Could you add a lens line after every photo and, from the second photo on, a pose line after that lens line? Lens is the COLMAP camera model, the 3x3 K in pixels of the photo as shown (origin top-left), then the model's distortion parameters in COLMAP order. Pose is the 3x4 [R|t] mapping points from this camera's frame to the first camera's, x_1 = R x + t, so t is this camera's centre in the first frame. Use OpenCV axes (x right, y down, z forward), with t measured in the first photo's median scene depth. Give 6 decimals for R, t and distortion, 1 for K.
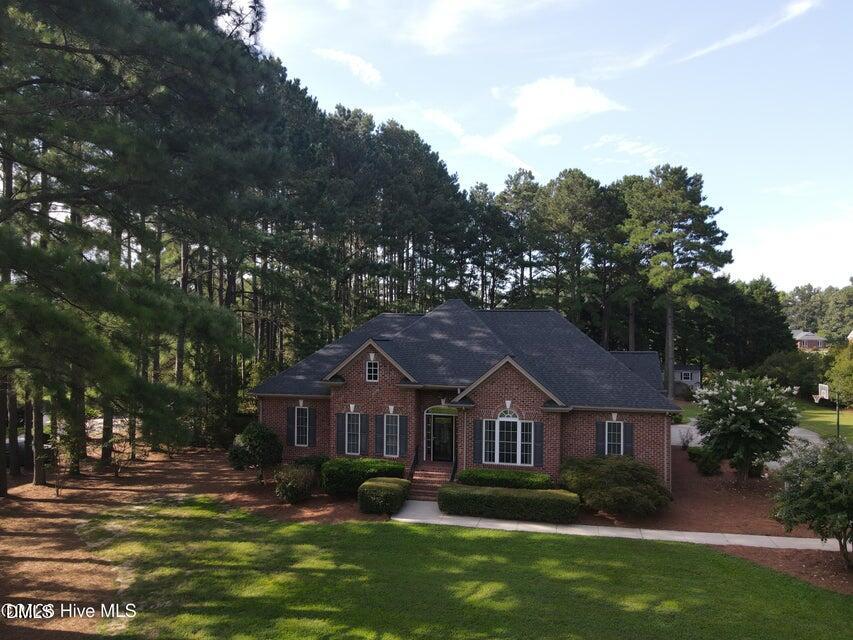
lens RADIAL K [[628.5, 0, 425.2], [0, 628.5, 322.5], [0, 0, 1]] dist [-0.016153, 0.030009]
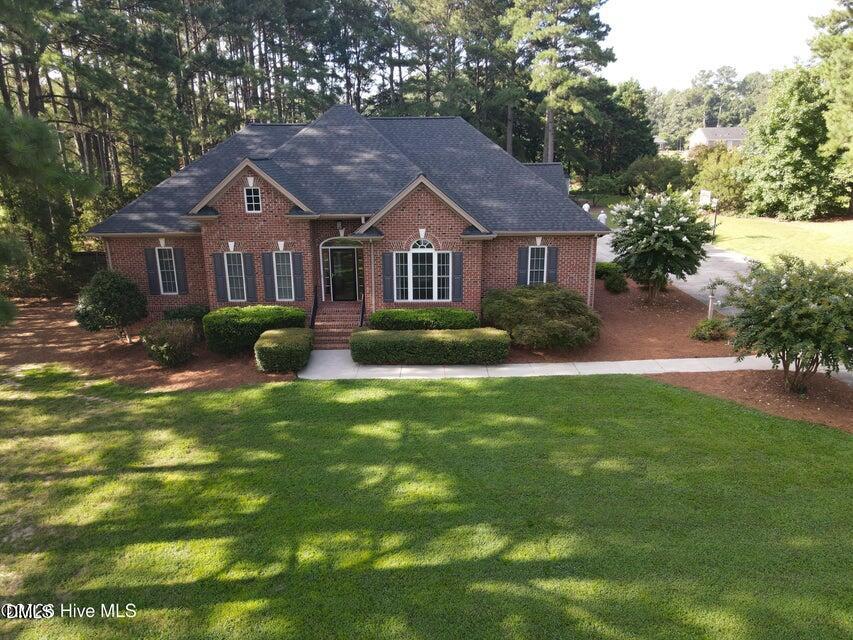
lens RADIAL K [[627.6, 0, 426.5], [0, 627.6, 320.0], [0, 0, 1]] dist [0.001641, 0.017157]
pose [[0.973623, -0.081094, 0.213265, -0.052084], [0.015909, 0.956560, 0.291103, -0.005828], [-0.227607, -0.280031, 0.932619, 0.158824]]
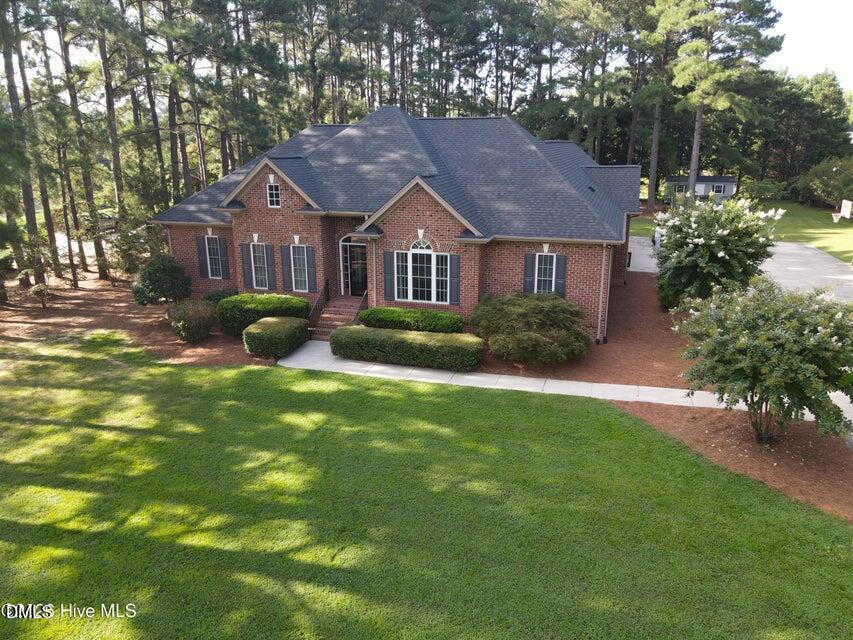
lens RADIAL K [[627.6, 0, 426.5], [0, 627.6, 320.0], [0, 0, 1]] dist [0.001641, 0.017157]
pose [[0.997238, 0.005320, -0.074081, 0.194186], [0.016253, 0.957624, 0.287562, -0.003632], [0.072471, -0.287972, 0.954893, 0.141840]]
